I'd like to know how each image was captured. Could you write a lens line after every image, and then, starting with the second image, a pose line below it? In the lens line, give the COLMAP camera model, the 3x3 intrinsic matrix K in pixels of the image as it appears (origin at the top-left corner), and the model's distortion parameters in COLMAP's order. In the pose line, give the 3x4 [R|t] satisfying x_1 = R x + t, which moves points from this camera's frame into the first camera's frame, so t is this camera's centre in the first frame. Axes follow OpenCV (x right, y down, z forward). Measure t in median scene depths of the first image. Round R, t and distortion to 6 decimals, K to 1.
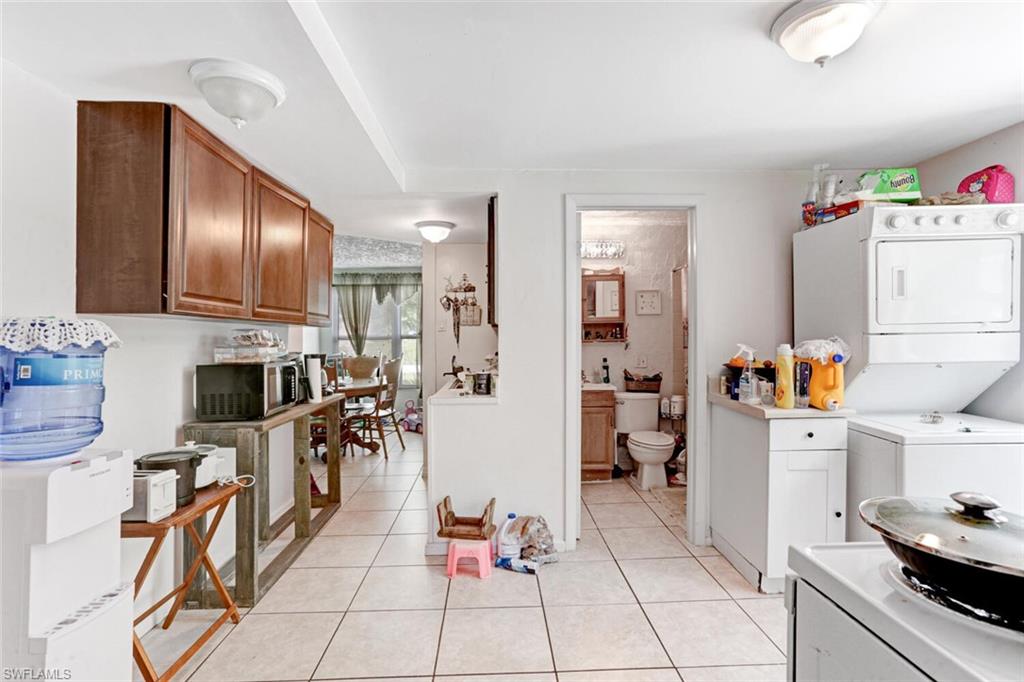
lens RADIAL K [[489.4, 0, 528.6], [0, 489.4, 338.4], [0, 0, 1]] dist [-0.040009, 0.006326]
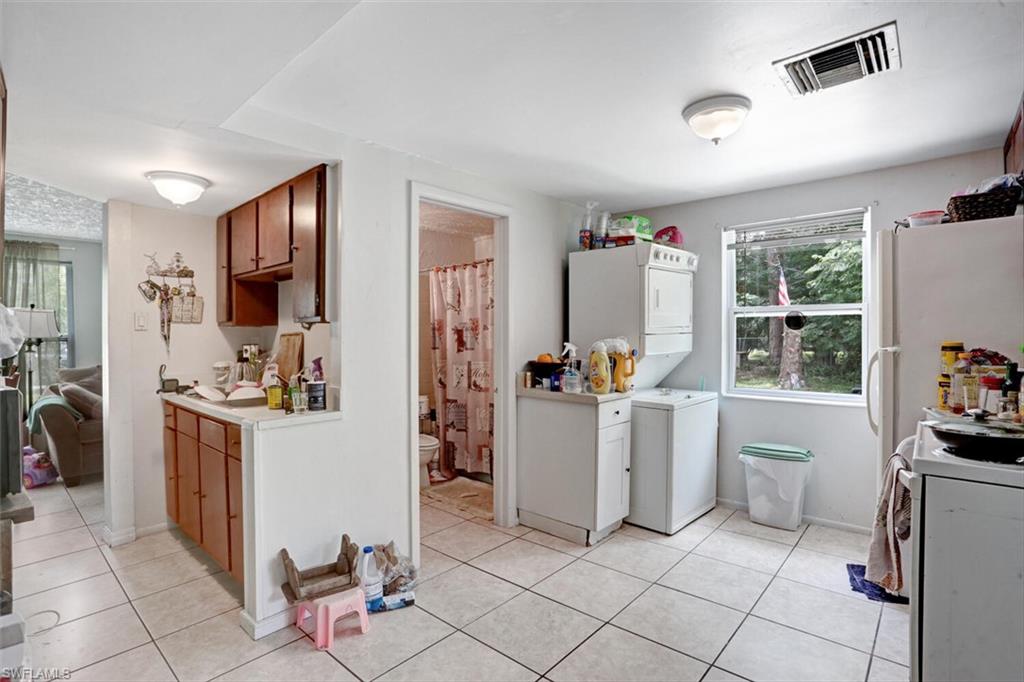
lens RADIAL K [[489.4, 0, 518.4], [0, 489.4, 339.9], [0, 0, 1]] dist [-0.040009, 0.006326]
pose [[0.705825, -0.006177, 0.708360, -0.468451], [0.007166, 0.999973, 0.001579, 0.001637], [-0.708350, 0.003962, 0.705850, 0.233425]]
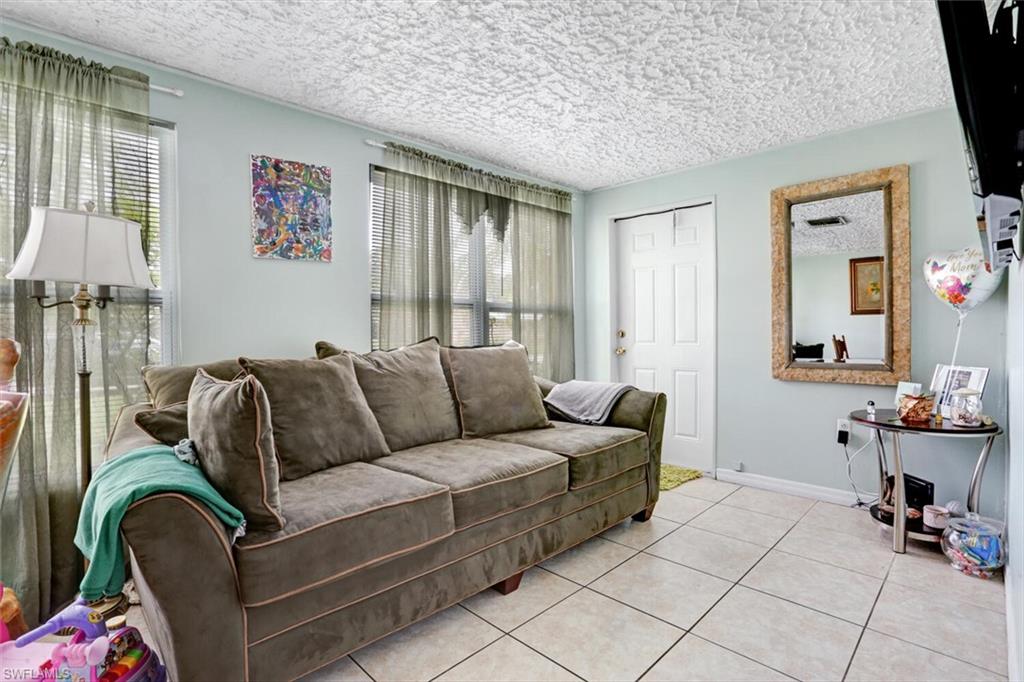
lens RADIAL K [[489.4, 0, 512.2], [0, 489.4, 333.3], [0, 0, 1]] dist [-0.040009, 0.006326]
pose [[0.752419, -0.009199, 0.658620, -0.492001], [0.010612, 0.999942, 0.001842, 0.049947], [-0.658599, 0.005603, 0.752473, 1.694630]]
